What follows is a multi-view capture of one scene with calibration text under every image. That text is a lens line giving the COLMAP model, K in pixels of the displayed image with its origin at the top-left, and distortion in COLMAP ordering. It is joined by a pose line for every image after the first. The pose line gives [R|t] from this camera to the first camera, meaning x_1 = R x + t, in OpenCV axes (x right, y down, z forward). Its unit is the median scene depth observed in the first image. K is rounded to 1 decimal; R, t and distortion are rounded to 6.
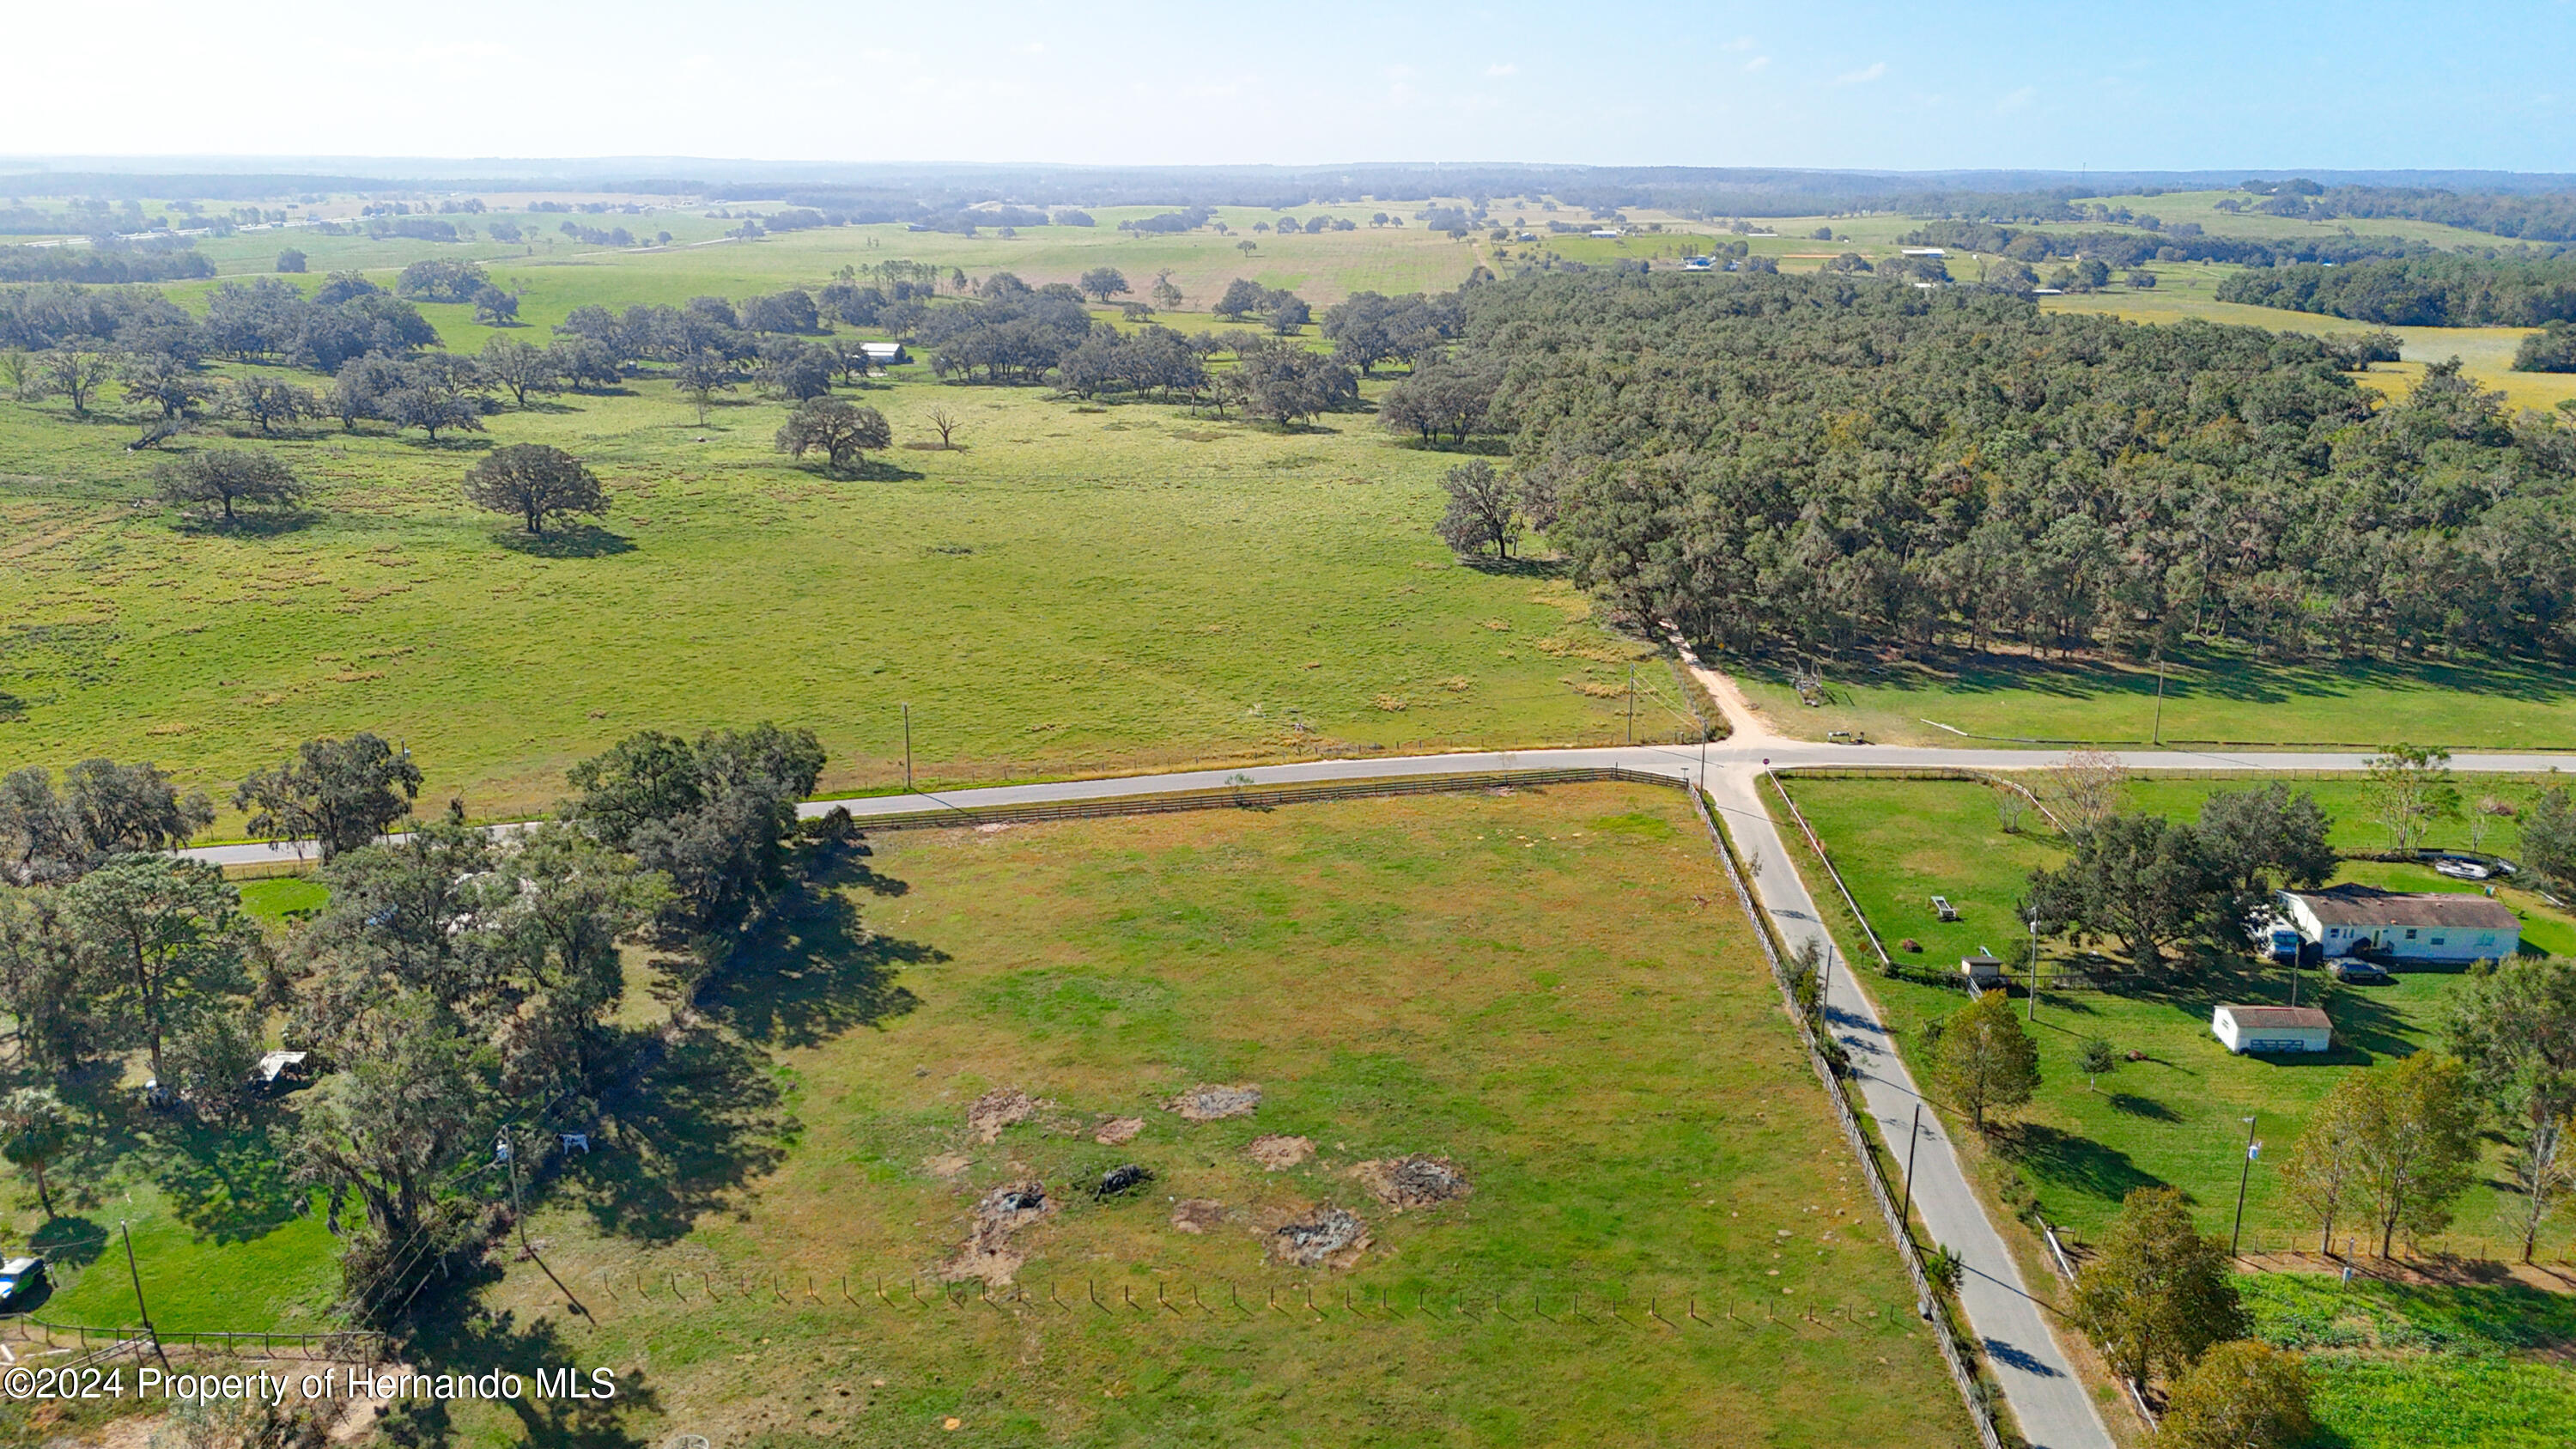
lens RADIAL K [[1890.1, 0, 1287.7], [0, 1890.1, 722.4], [0, 0, 1]] dist [0.086216, -0.096544]
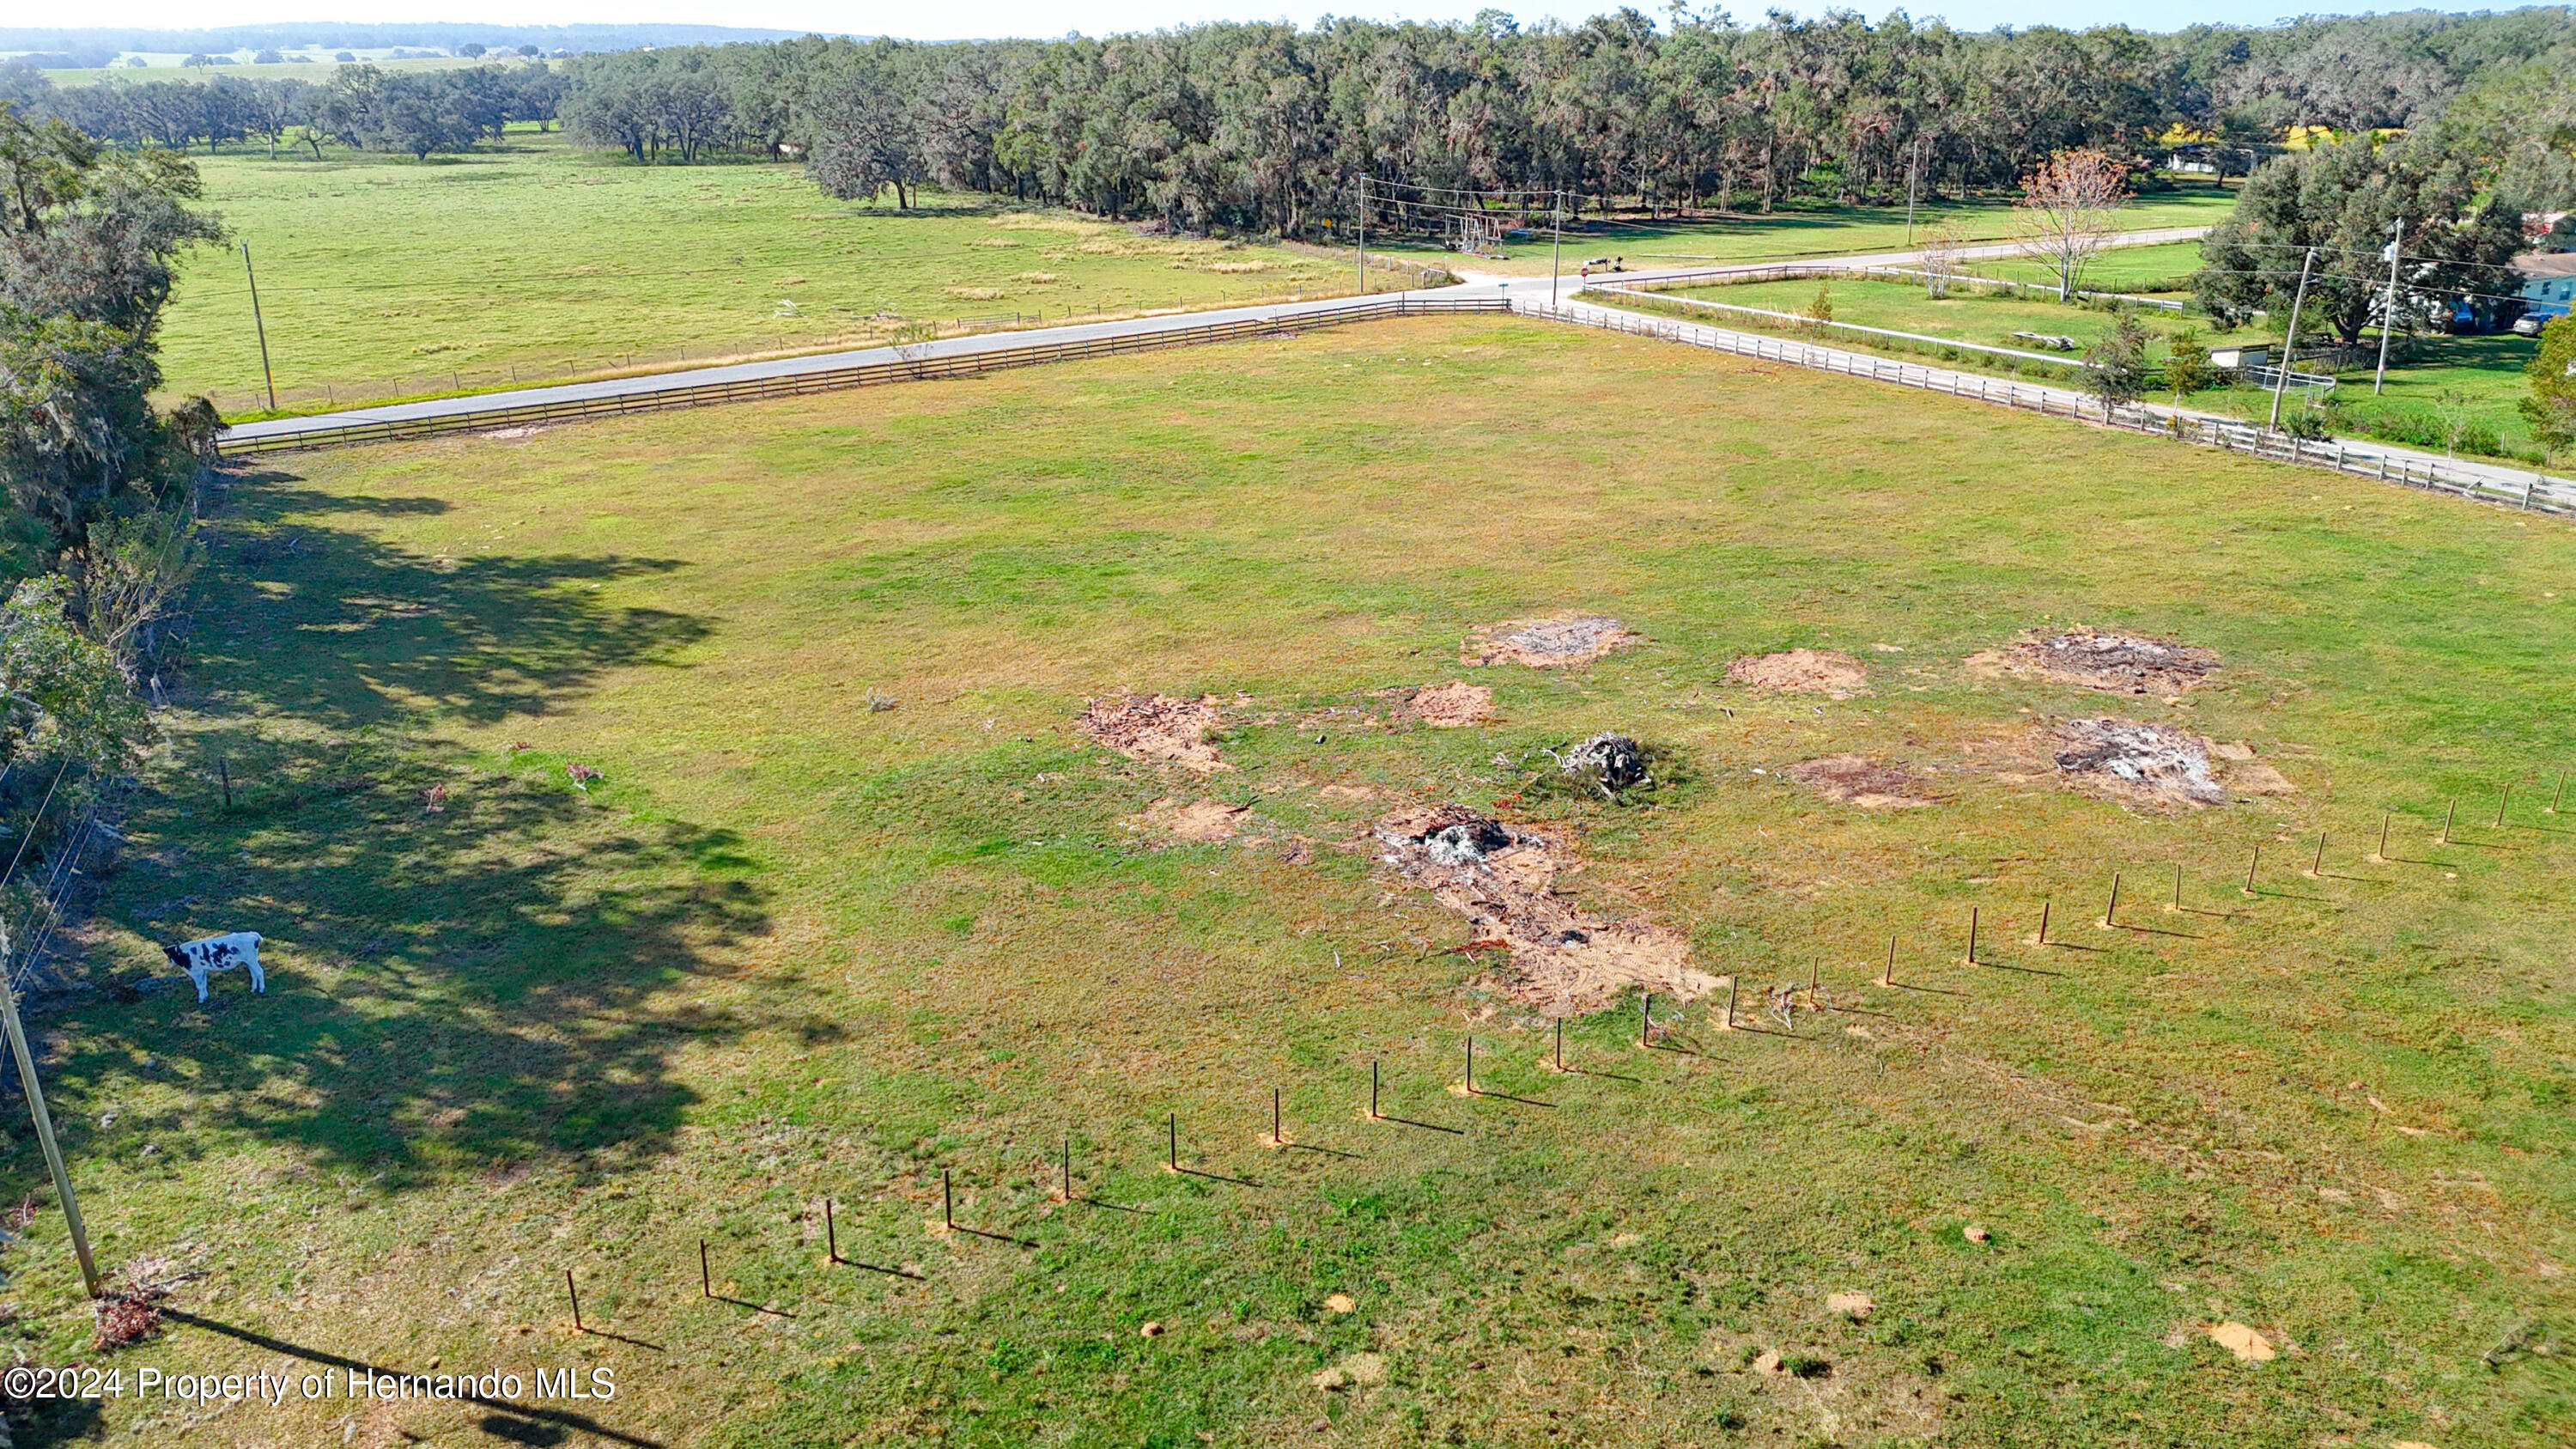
lens RADIAL K [[1890.1, 0, 1279.9], [0, 1890.1, 718.0], [0, 0, 1]] dist [0.119286, -0.178249]
pose [[0.879452, -0.160514, 0.448106, -0.196232], [0.136023, 0.986917, 0.086562, 0.104133], [-0.456138, -0.015174, 0.889780, 0.371219]]
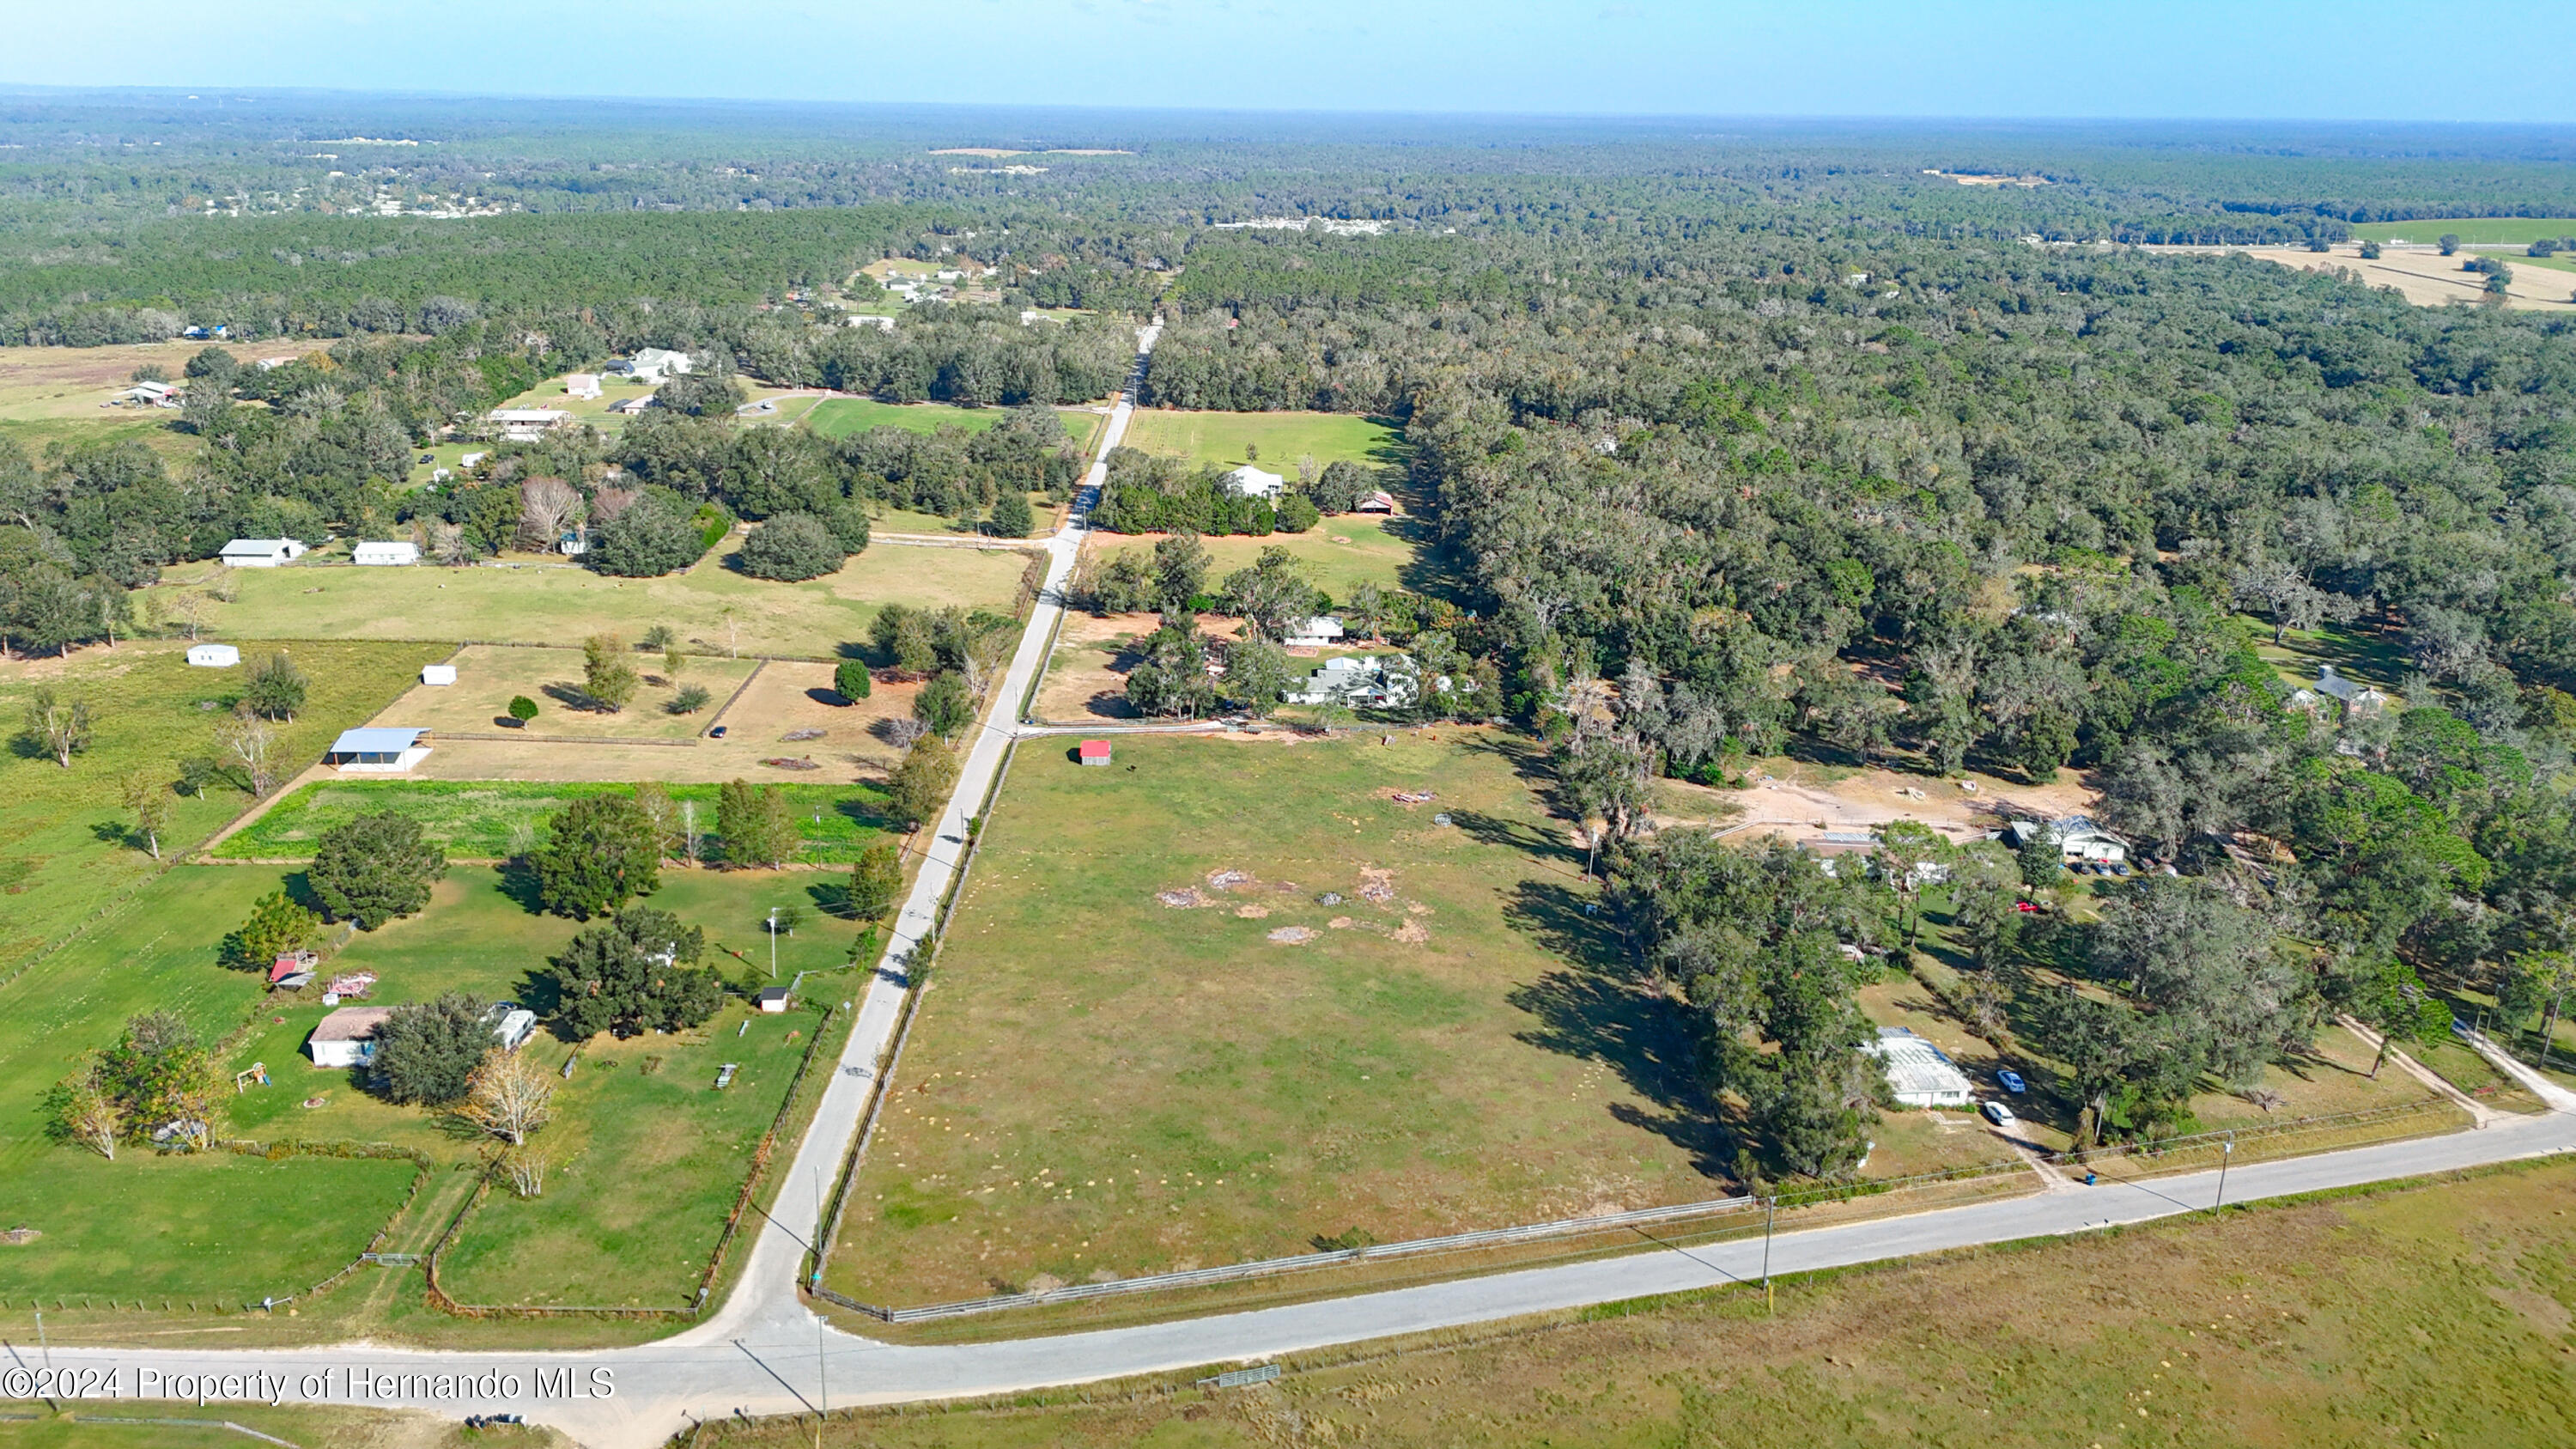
lens RADIAL K [[1899.8, 0, 1288.7], [0, 1899.8, 691.2], [0, 0, 1]] dist [0.107224, -0.166986]
pose [[-0.996405, 0.003101, -0.084665, 0.070795], [-0.044530, 0.830989, 0.554503, -0.605955], [0.072076, 0.556280, -0.827864, 1.451491]]
